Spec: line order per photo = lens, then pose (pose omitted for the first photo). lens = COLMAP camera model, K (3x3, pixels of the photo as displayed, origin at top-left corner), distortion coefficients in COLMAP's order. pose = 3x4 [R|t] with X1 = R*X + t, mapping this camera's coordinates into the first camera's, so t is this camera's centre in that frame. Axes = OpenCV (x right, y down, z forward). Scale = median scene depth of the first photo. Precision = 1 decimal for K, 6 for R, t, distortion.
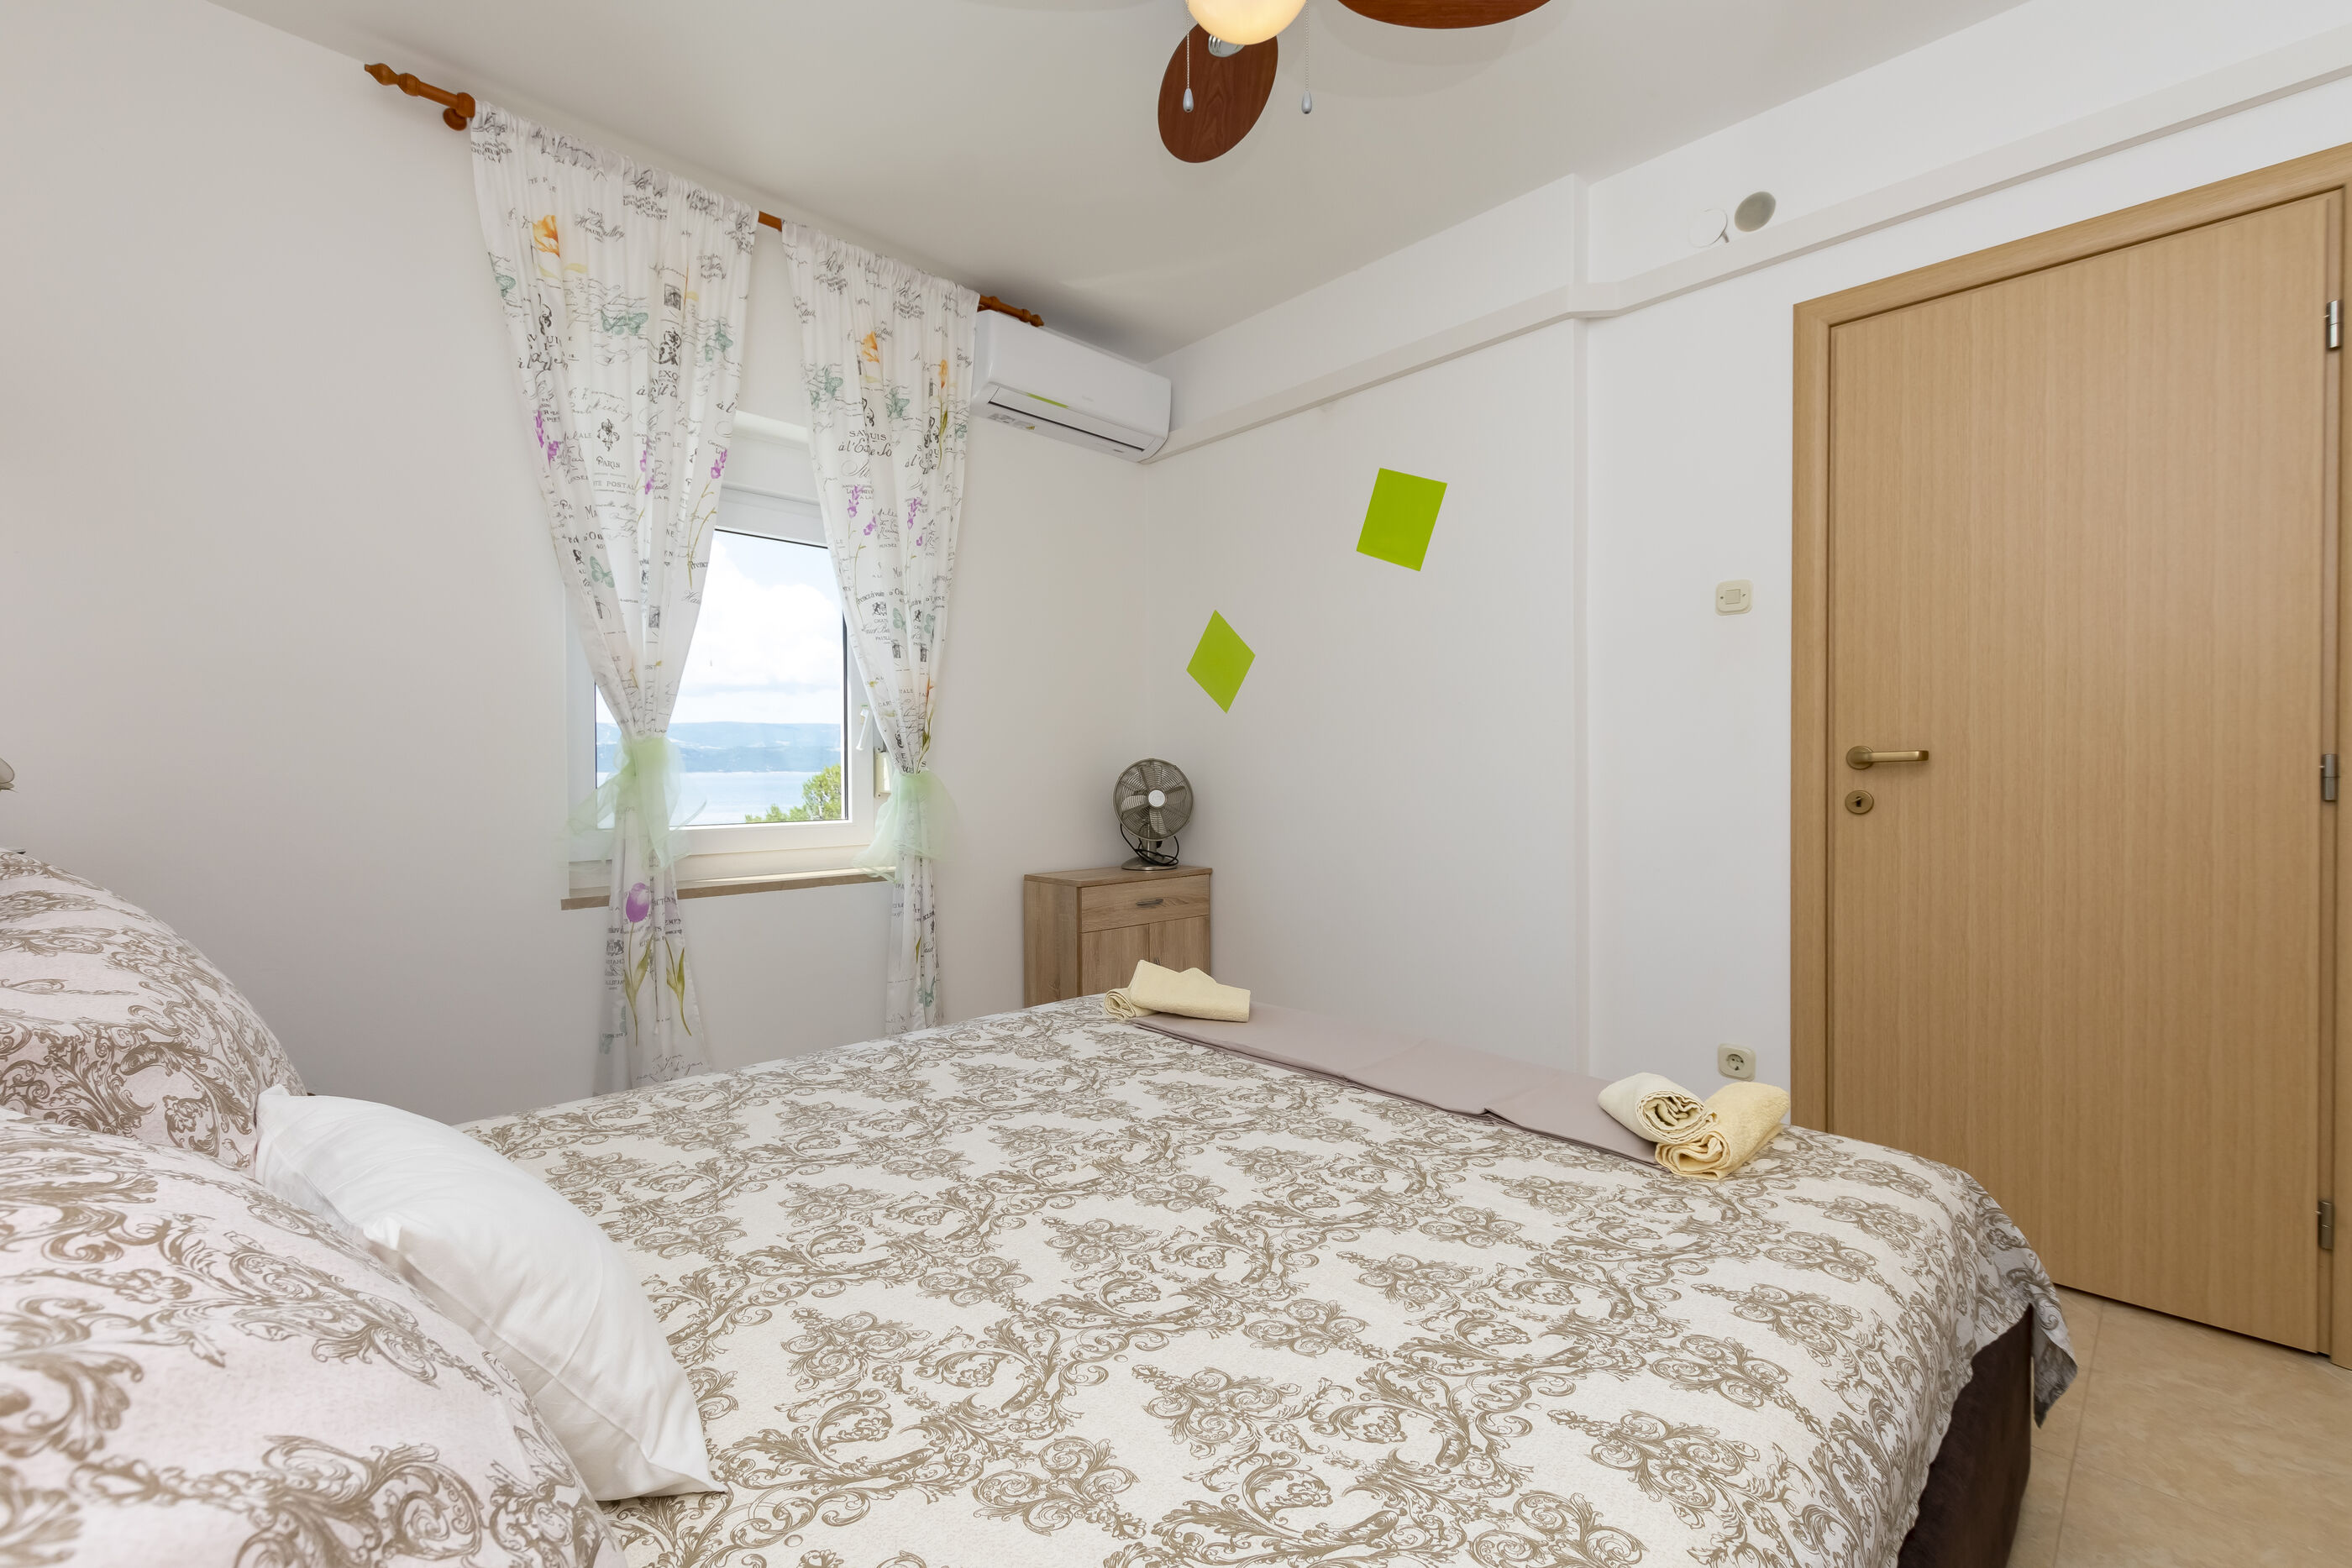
lens RADIAL K [[997.3, 0, 1181.4], [0, 997.3, 758.3], [0, 0, 1]] dist [0.001592, 0.000325]
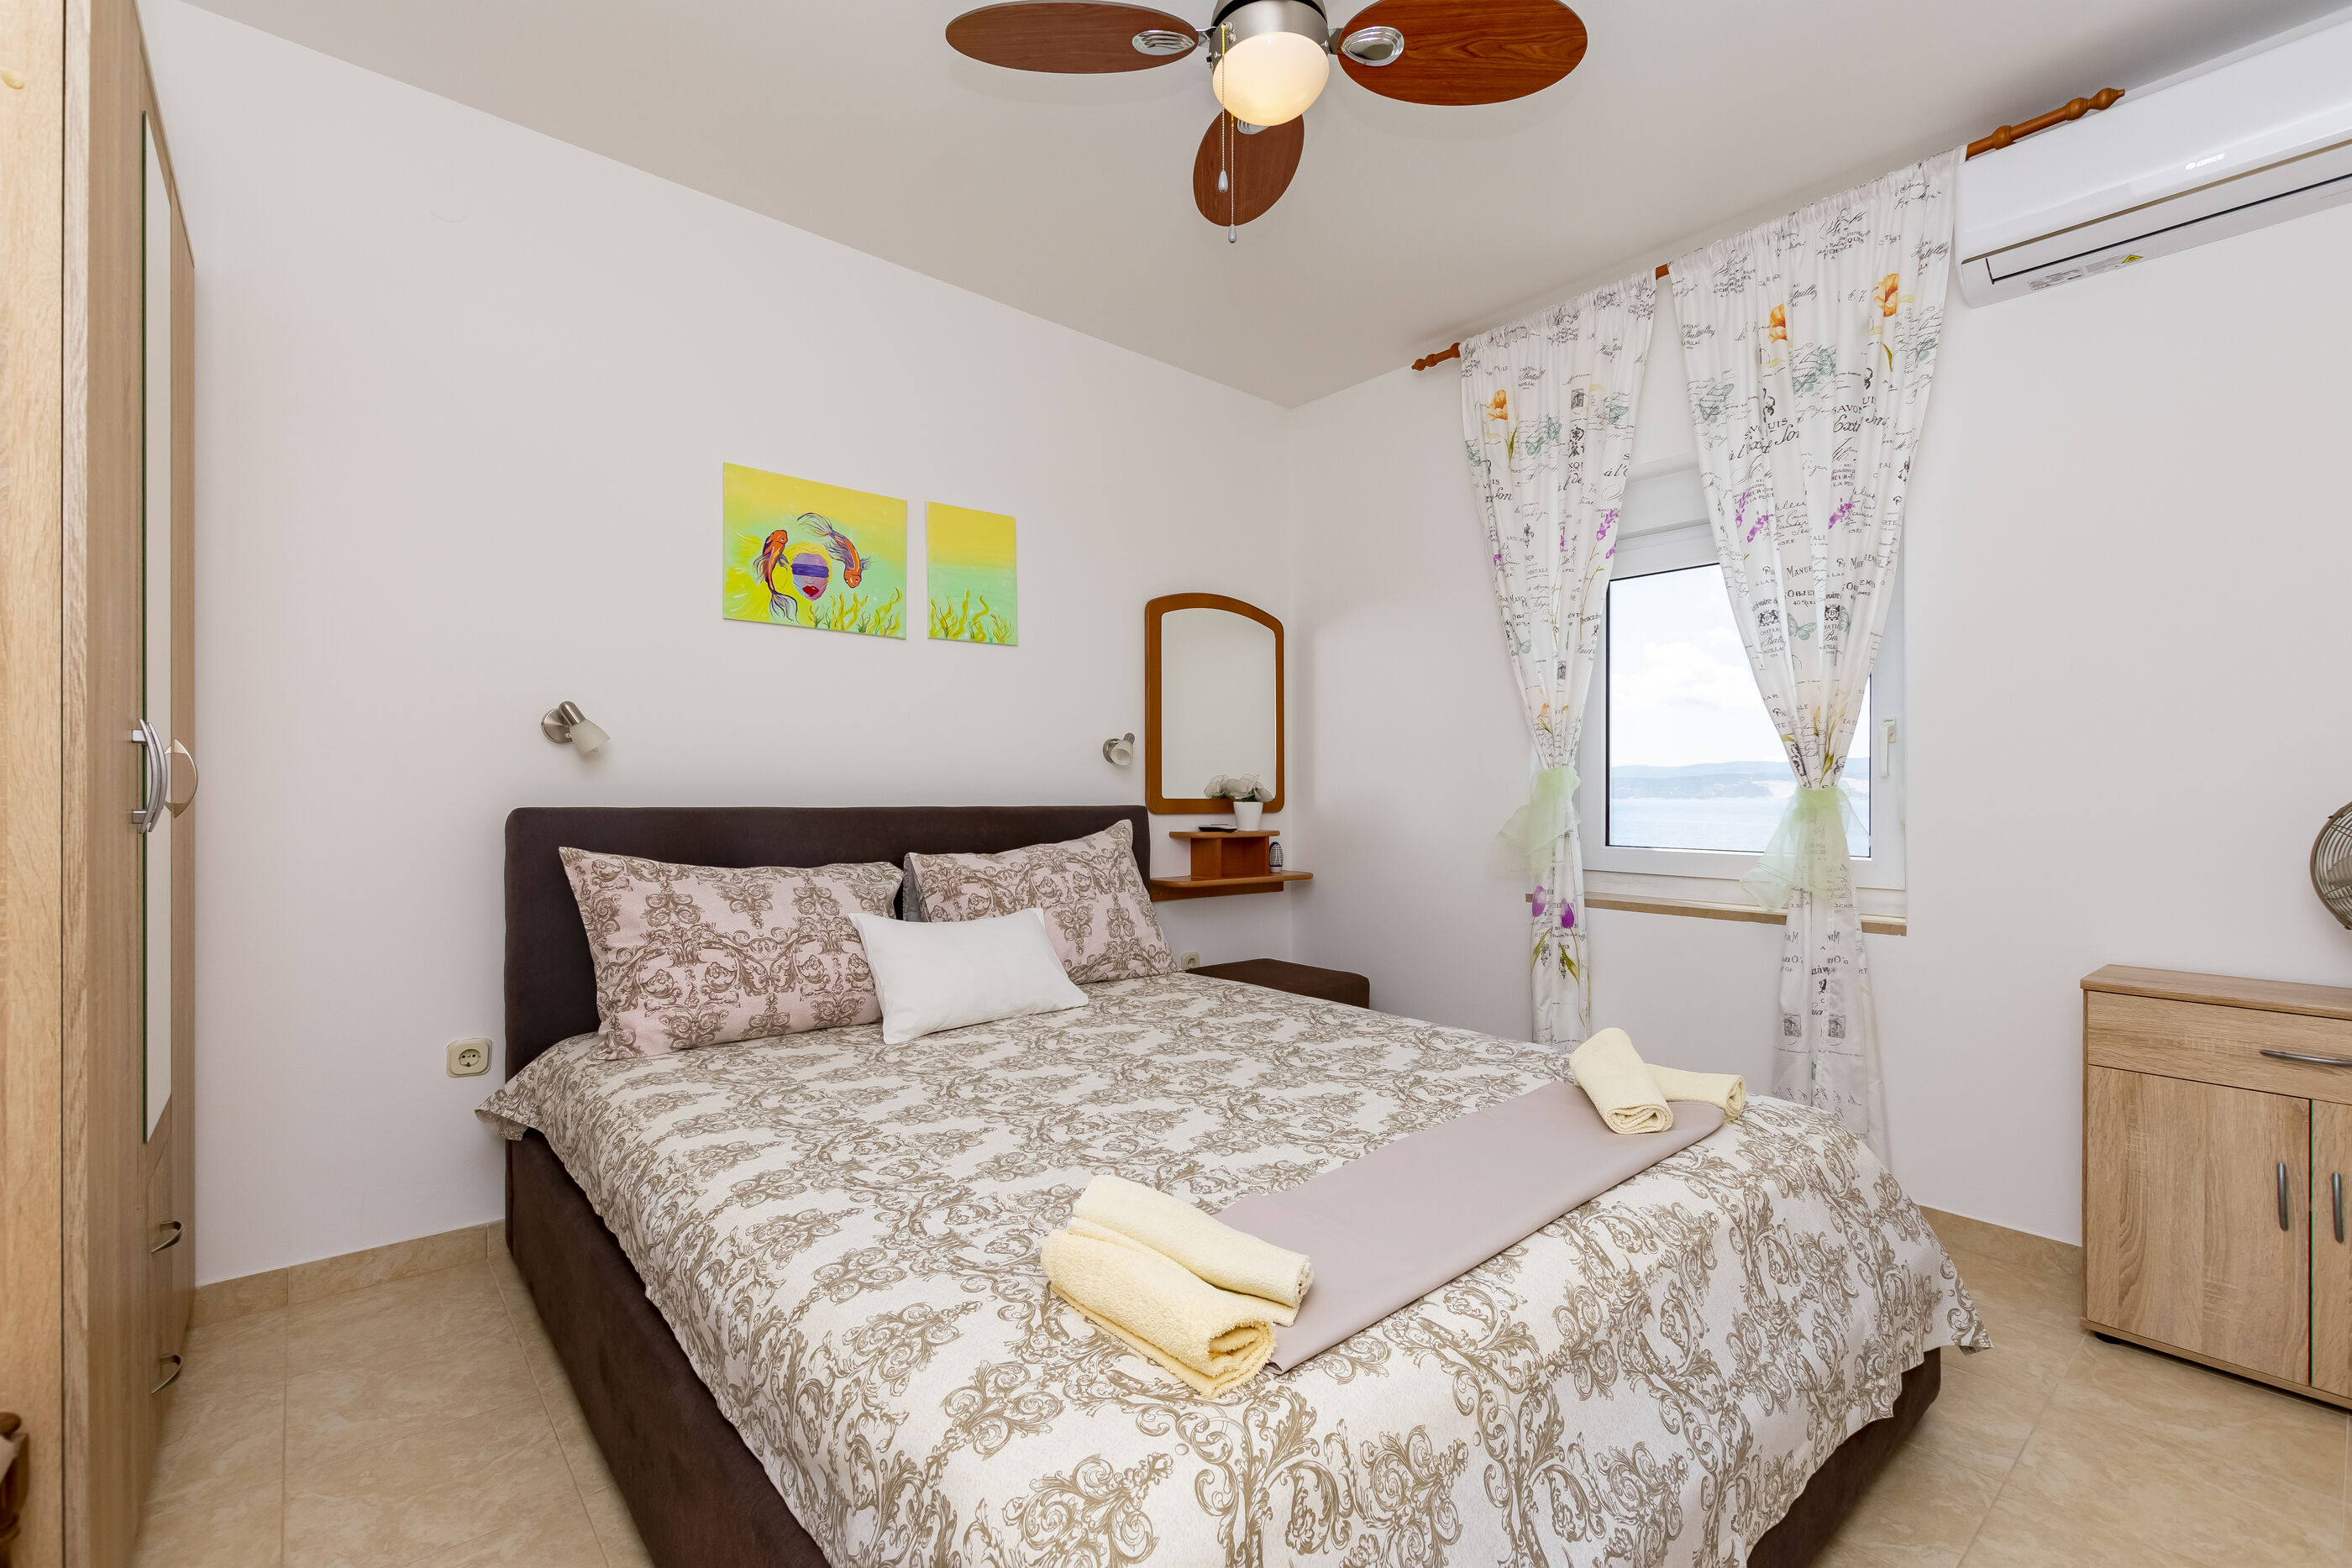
lens RADIAL K [[1017.6, 0, 1177.6], [0, 1017.6, 797.2], [0, 0, 1]] dist [0.003324, -0.000046]
pose [[-0.076567, 0.005524, -0.997049, 0.817975], [-0.002846, 0.999979, 0.005758, 0.009750], [0.997060, 0.003278, -0.076549, 0.678347]]
